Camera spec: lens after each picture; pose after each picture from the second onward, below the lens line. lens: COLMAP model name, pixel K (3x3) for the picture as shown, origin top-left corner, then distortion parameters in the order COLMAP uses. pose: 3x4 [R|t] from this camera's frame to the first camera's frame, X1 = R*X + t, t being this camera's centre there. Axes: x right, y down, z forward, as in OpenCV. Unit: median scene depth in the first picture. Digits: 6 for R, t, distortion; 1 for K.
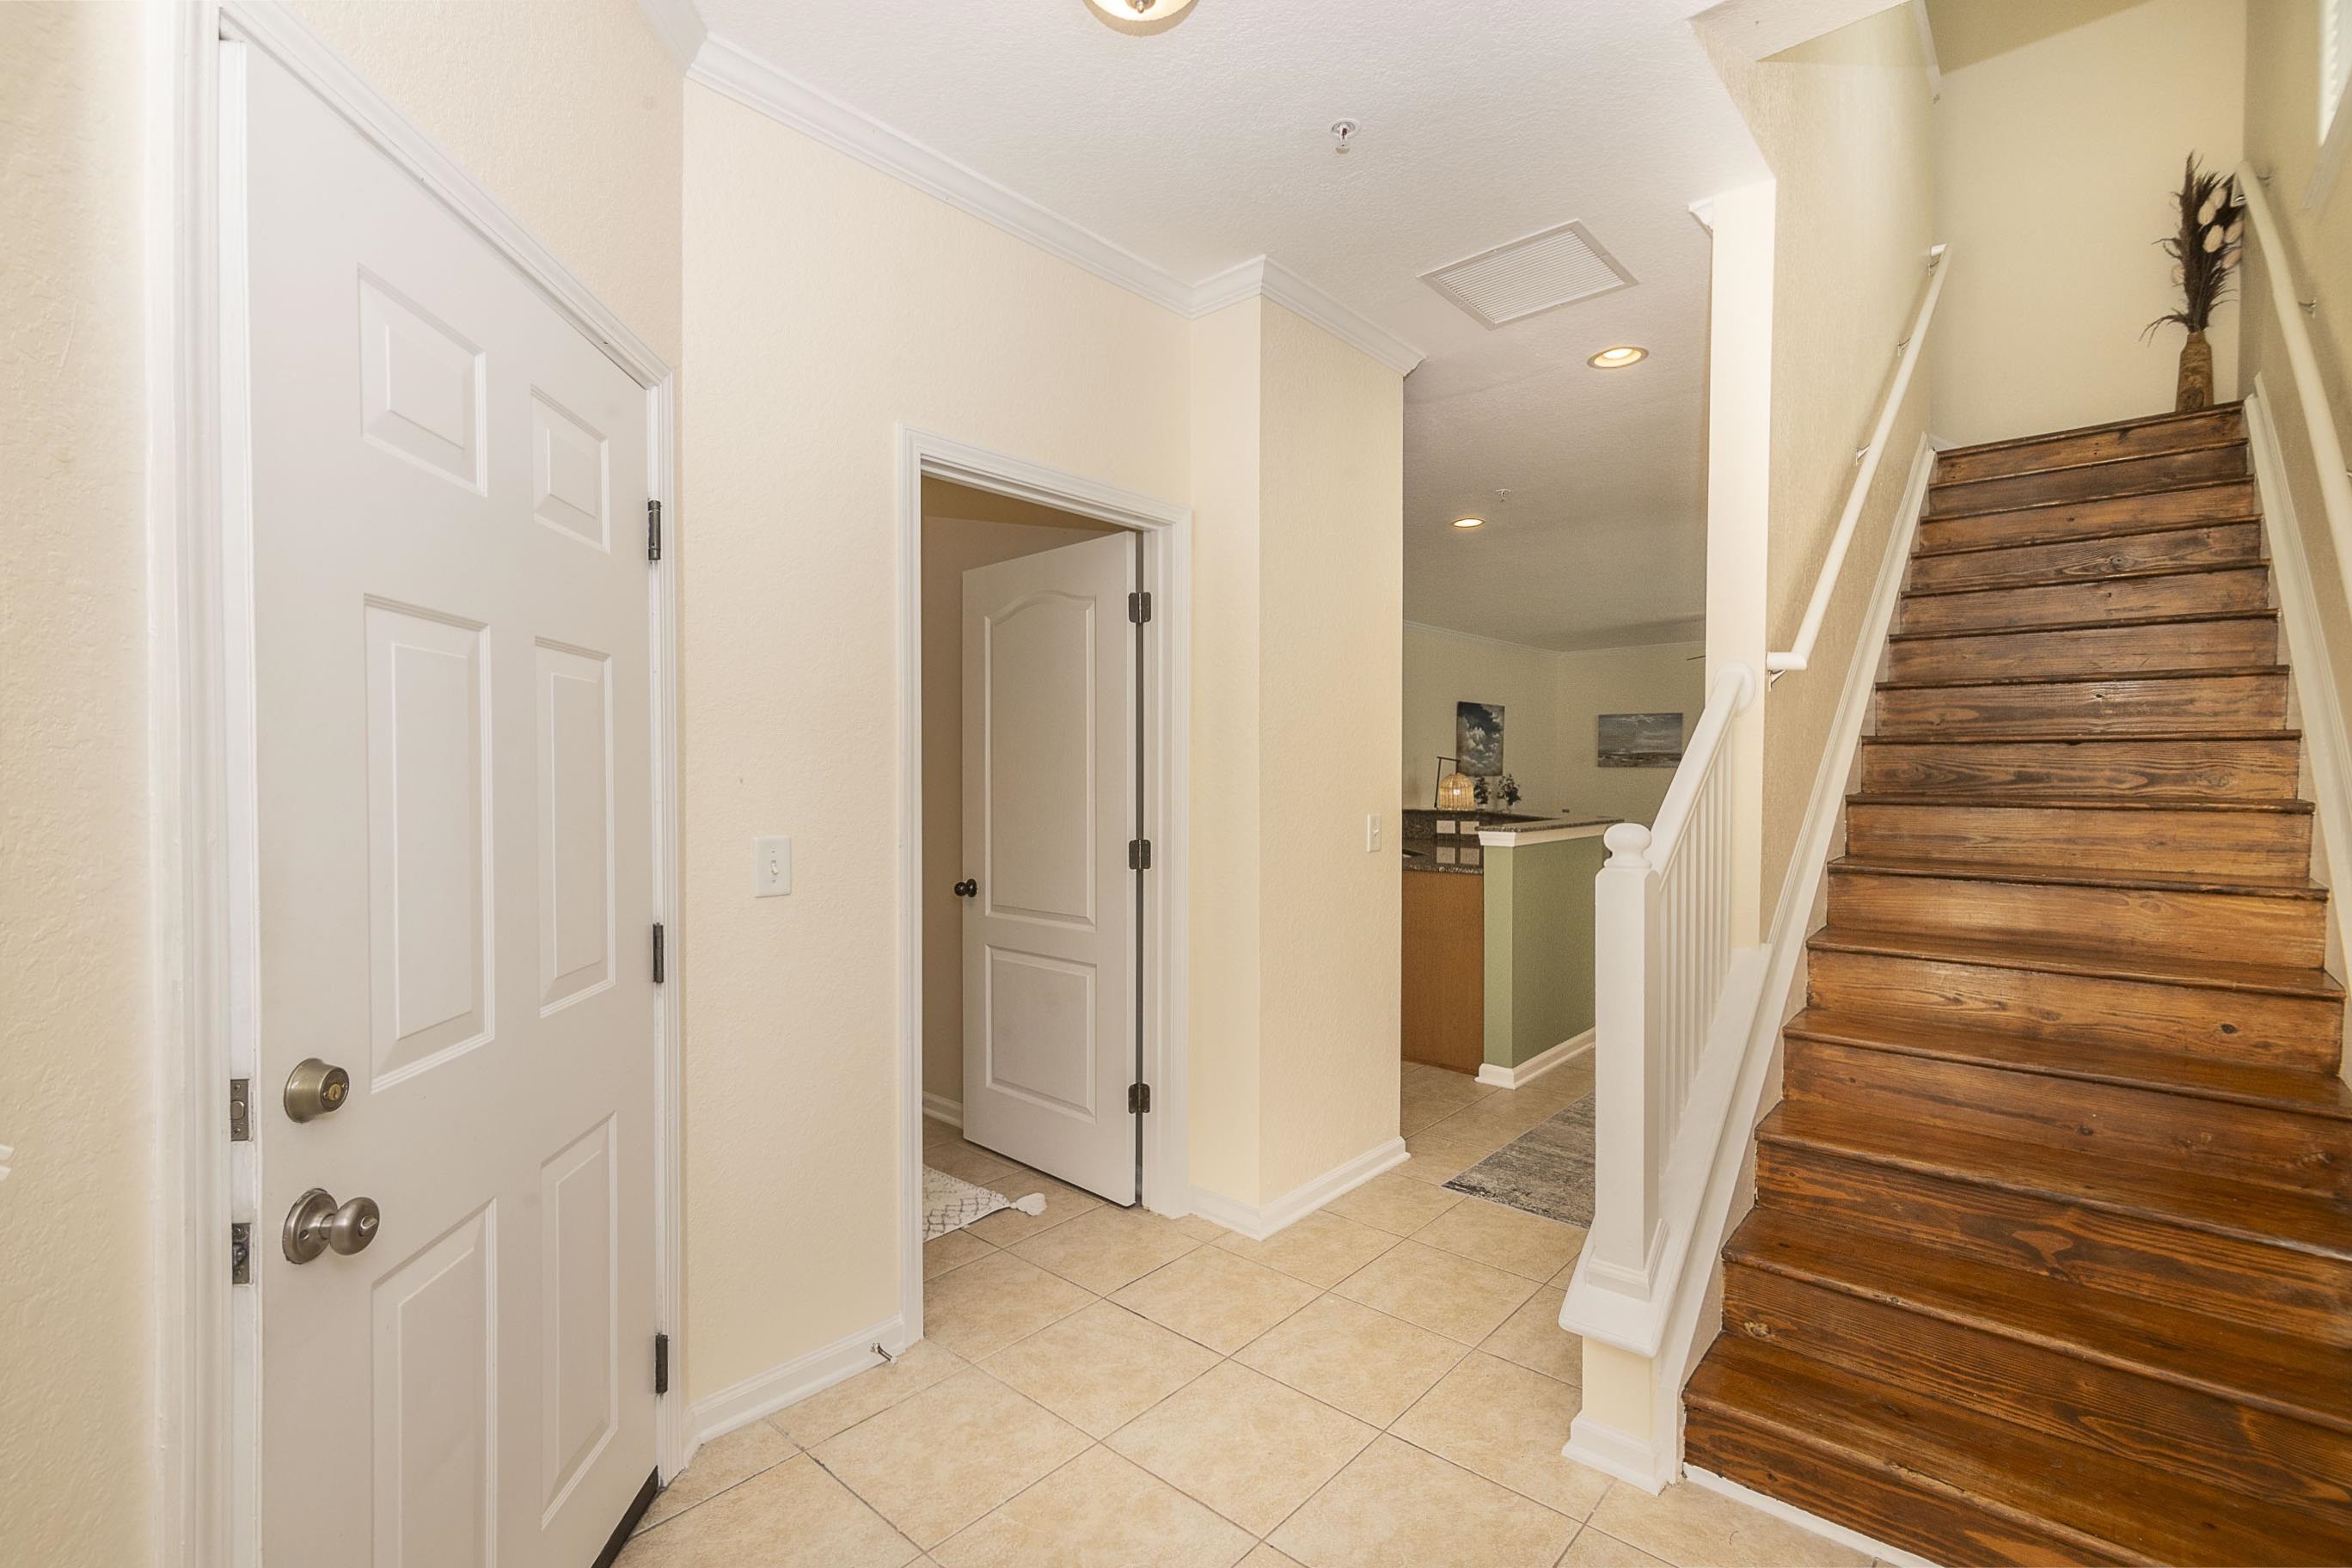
lens RADIAL K [[1076.1, 0, 1175.1], [0, 1076.1, 775.9], [0, 0, 1]] dist [-0.012934, -0.000688]
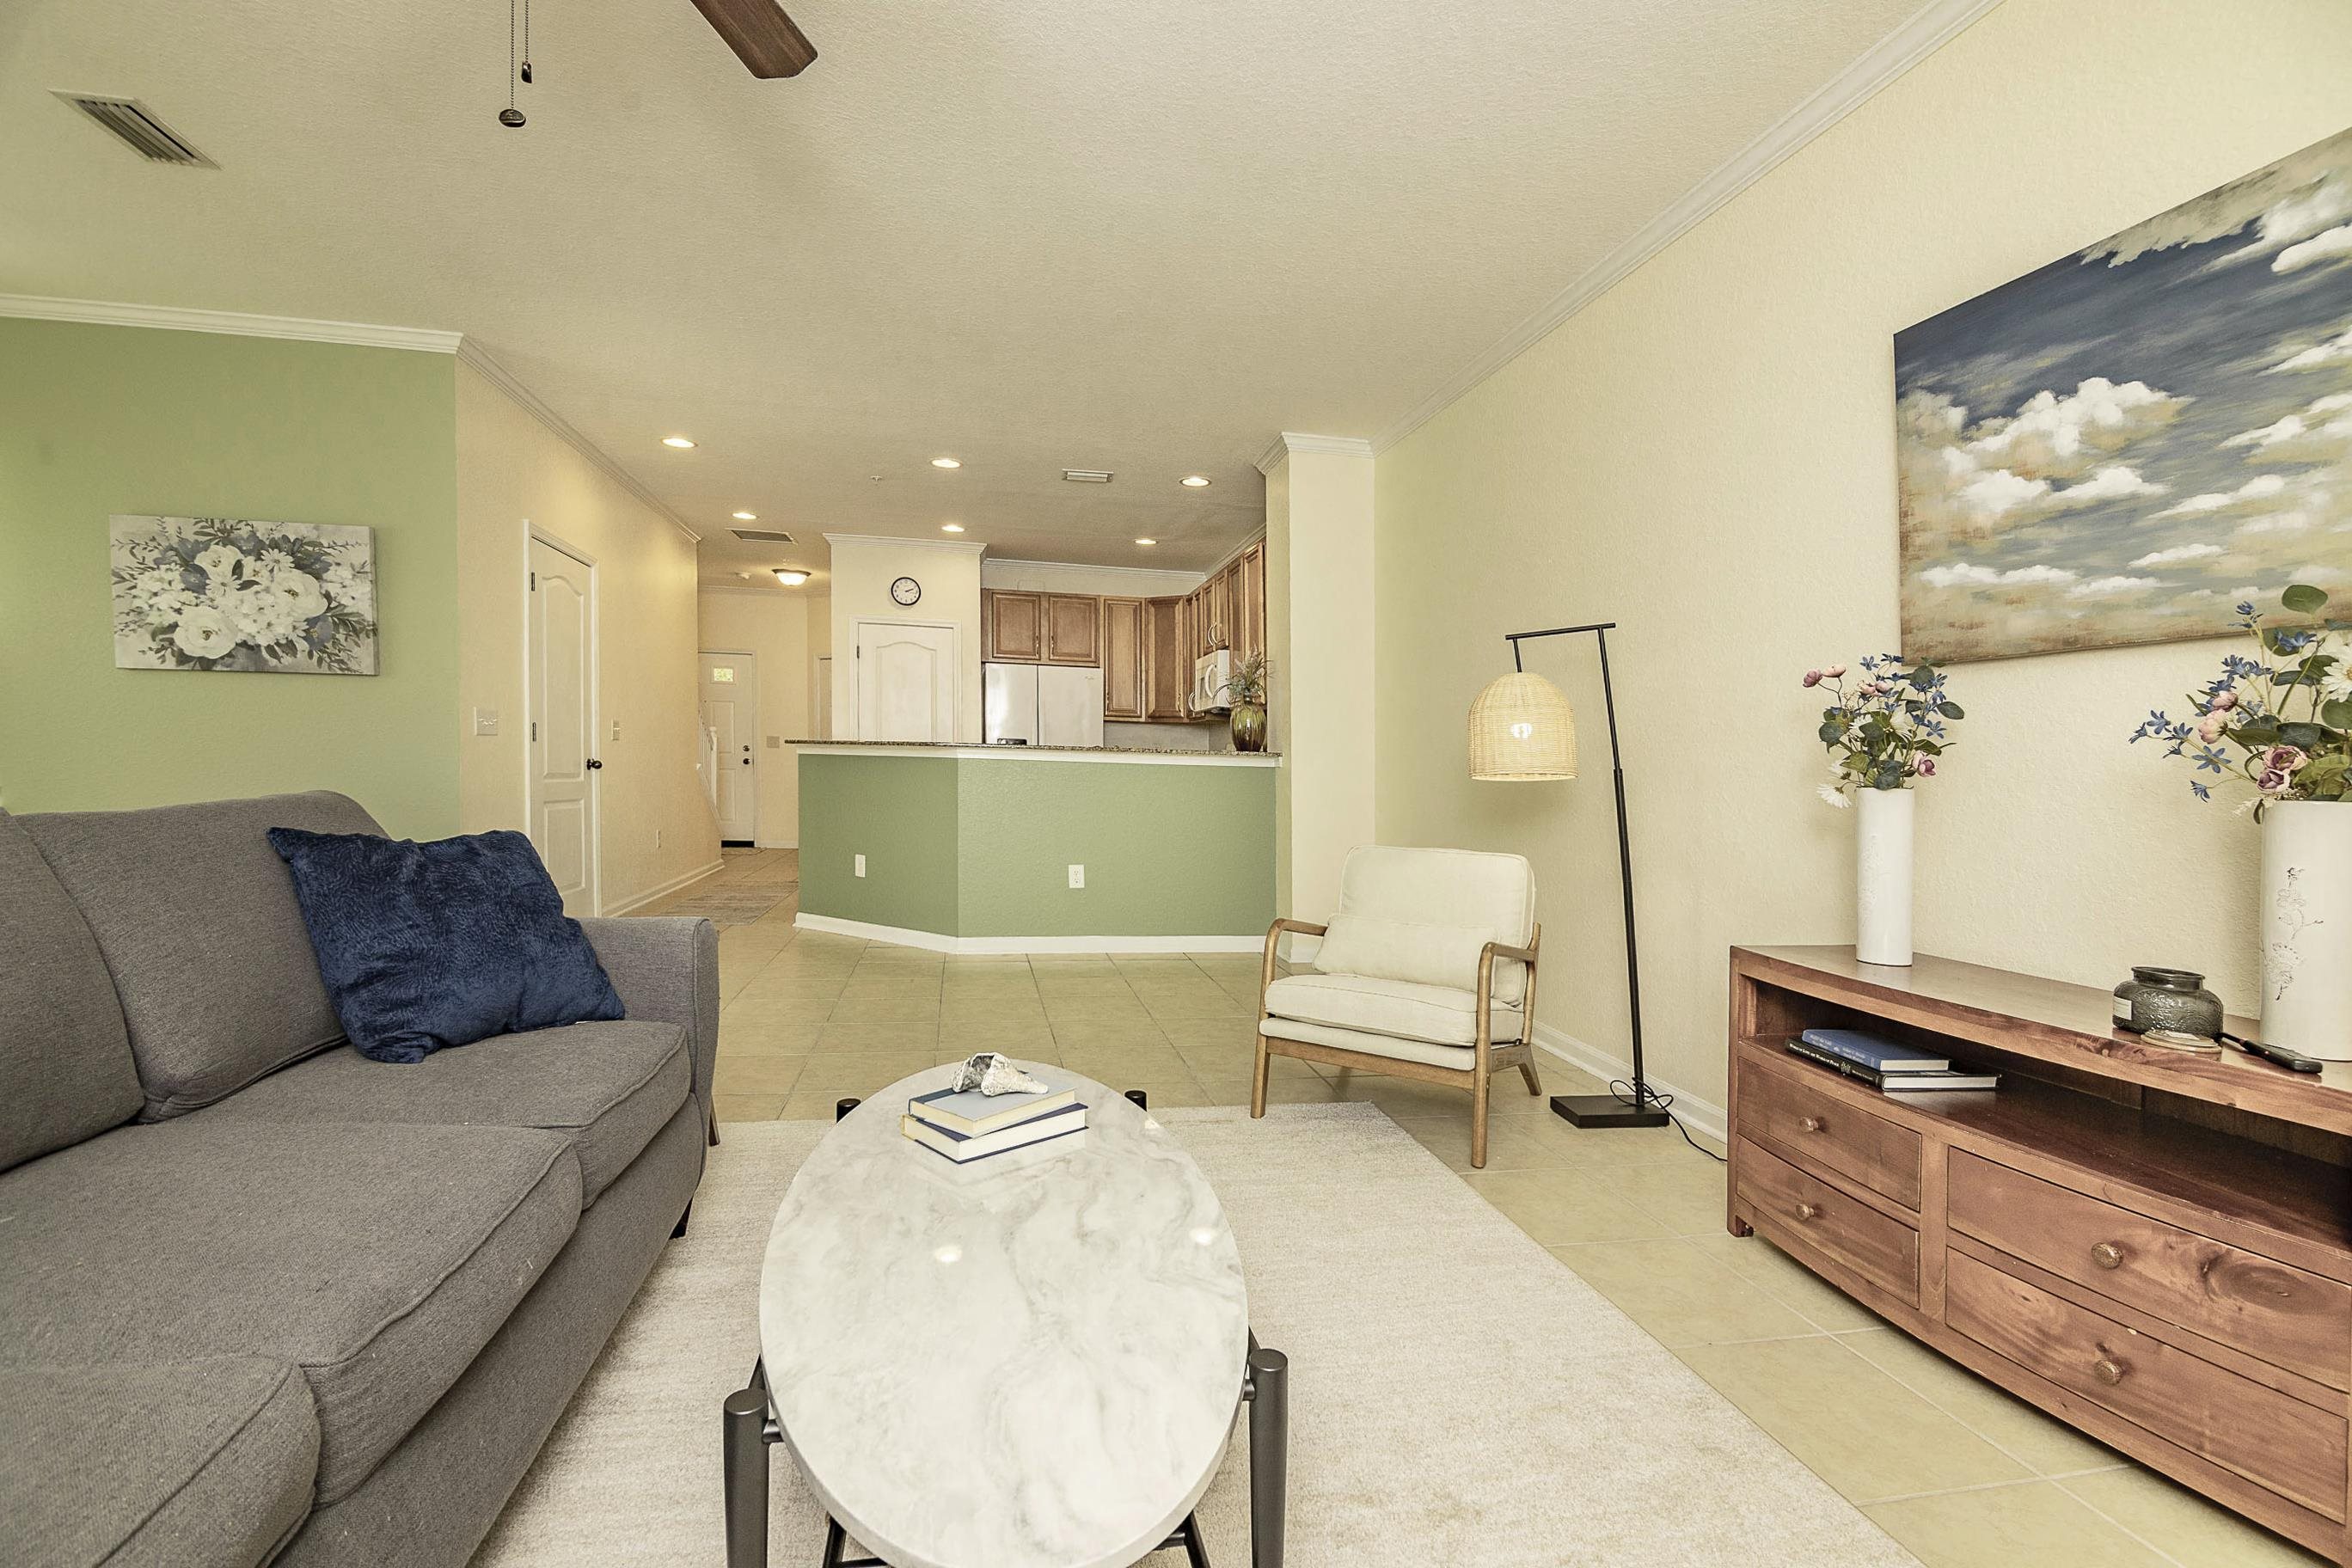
lens RADIAL K [[1052.5, 0, 1182.1], [0, 1052.5, 824.0], [0, 0, 1]] dist [-0.008653, -0.000339]
pose [[-0.607637, 0.026027, -0.793788, 0.508941], [-0.032035, 0.997846, 0.057240, 0.024709], [0.793568, 0.060210, -0.605495, 0.967400]]
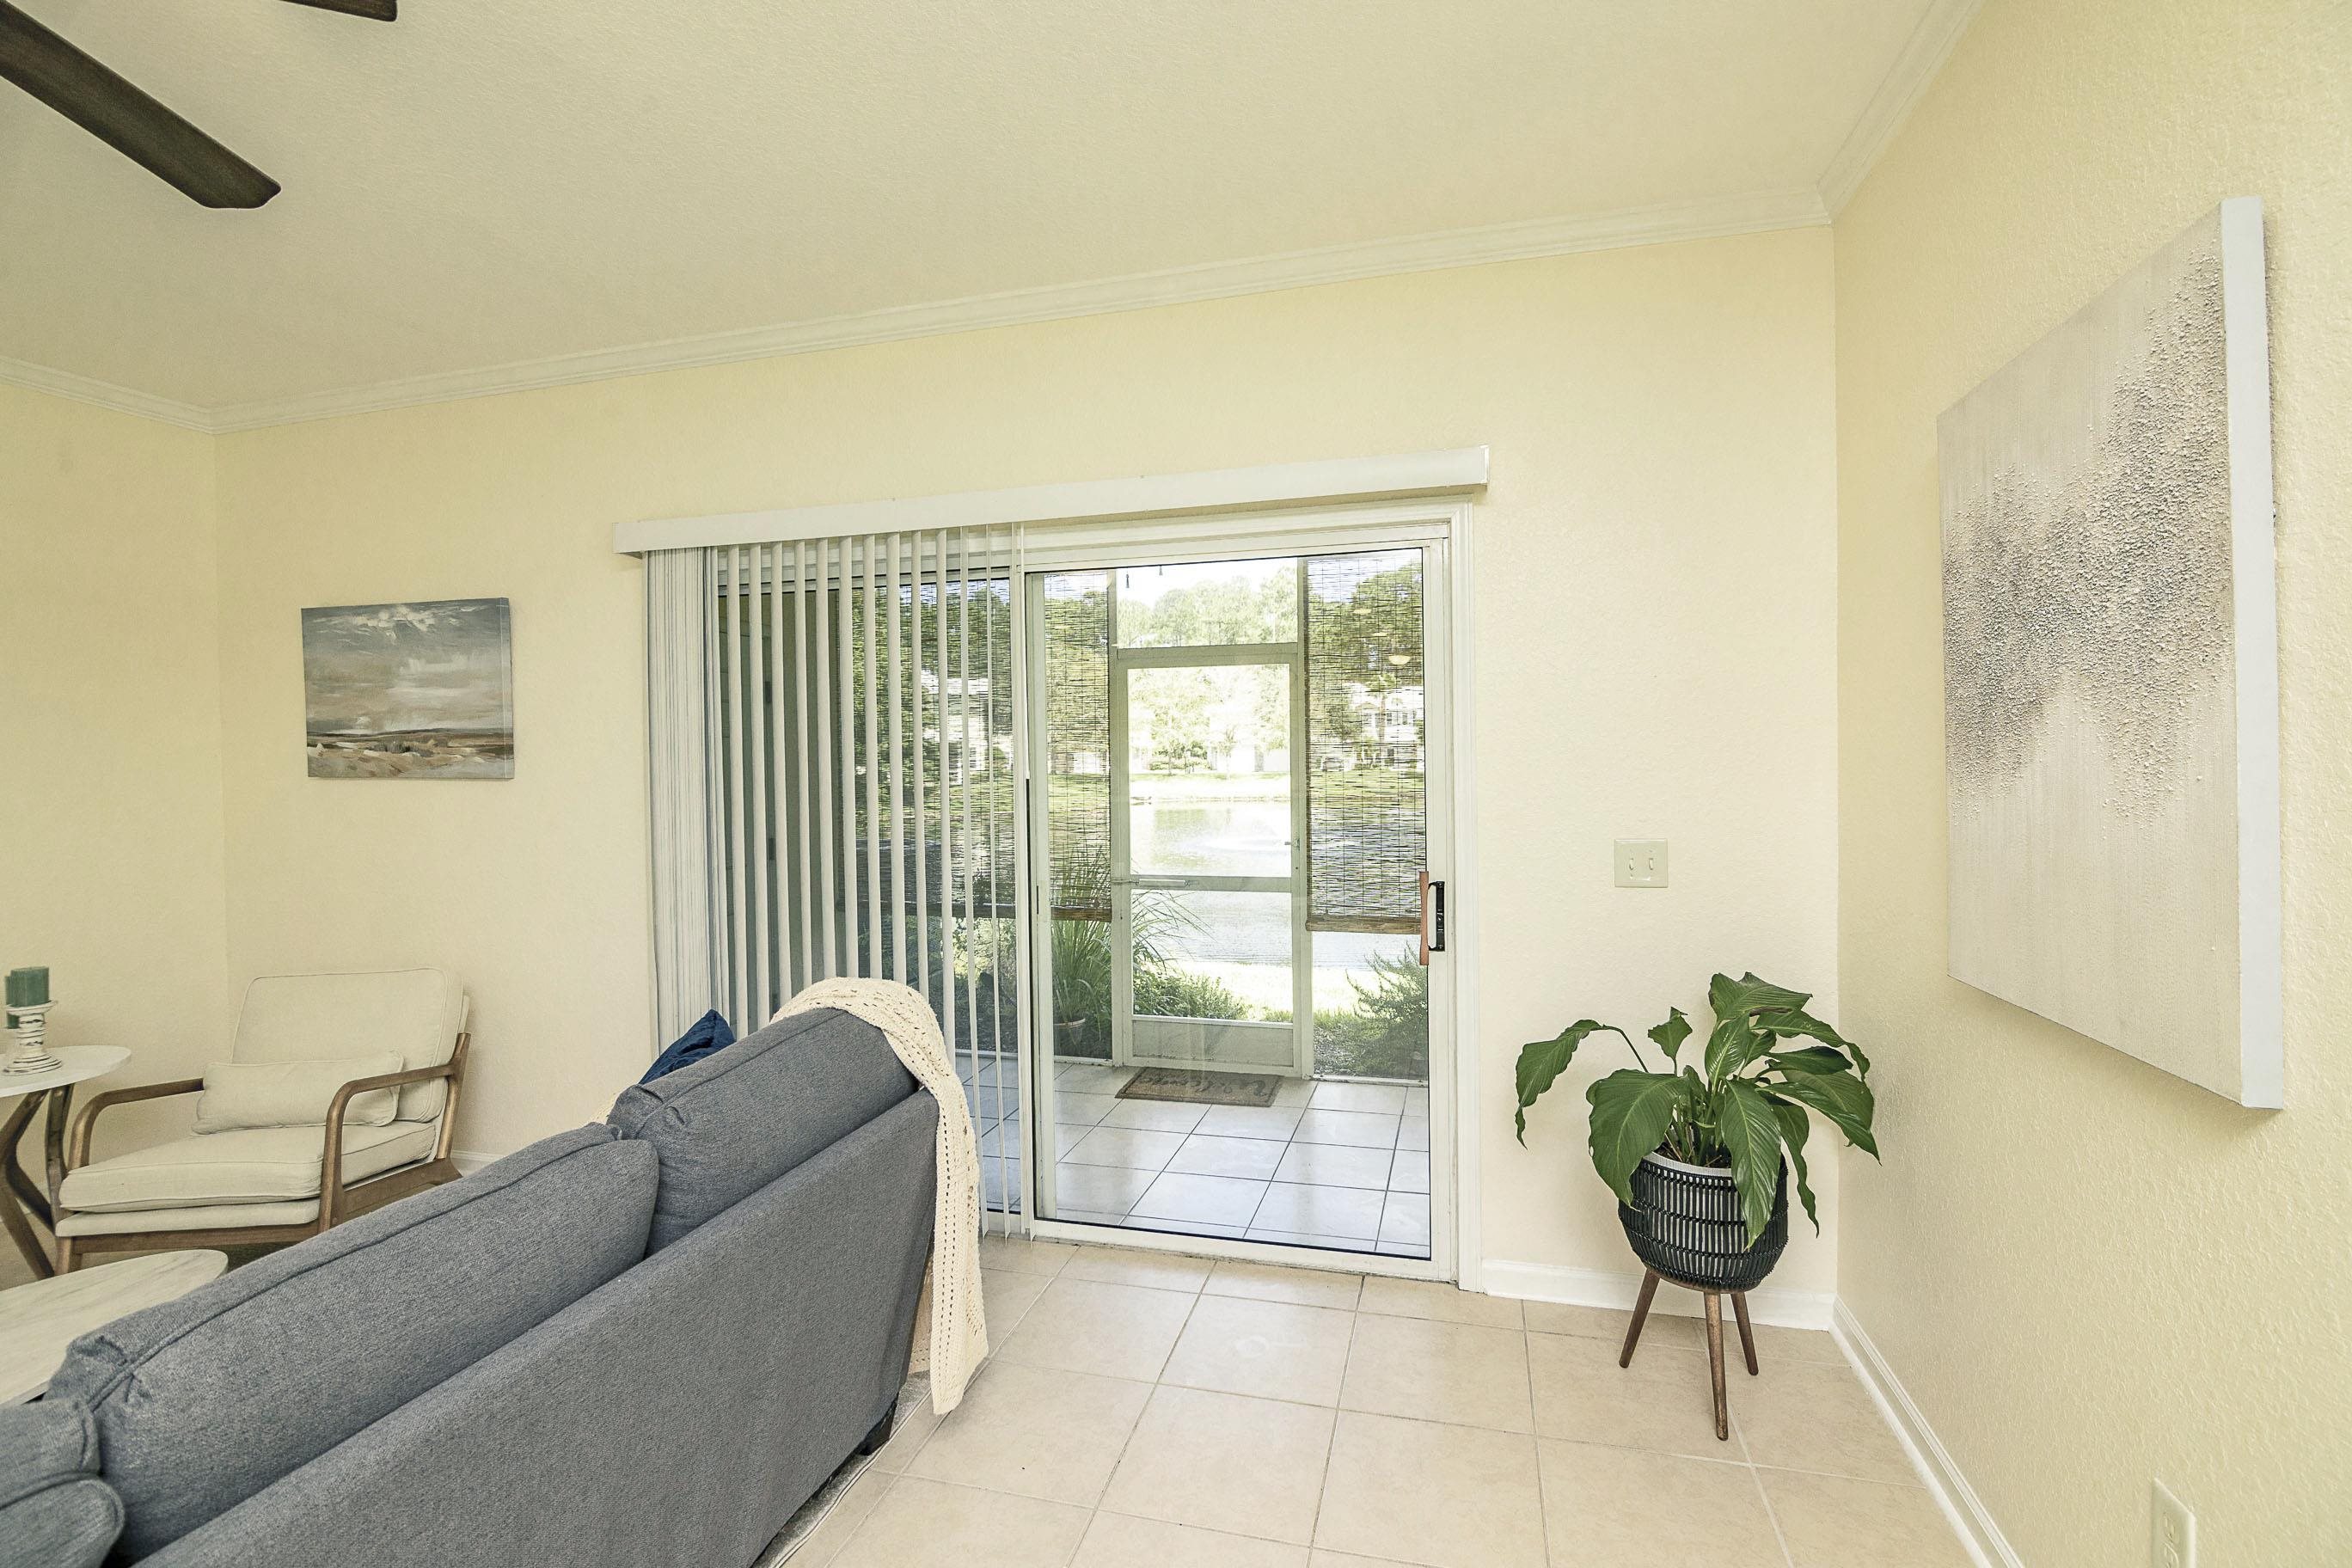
lens RADIAL K [[1062.7, 0, 1176.0], [0, 1062.7, 784.0], [0, 0, 1]] dist [-0.012761, -0.001030]
pose [[0.910673, -0.018782, 0.412702, 0.539693], [0.010952, 0.999713, 0.021330, -0.010984], [-0.412984, -0.014905, 0.910616, 0.675803]]
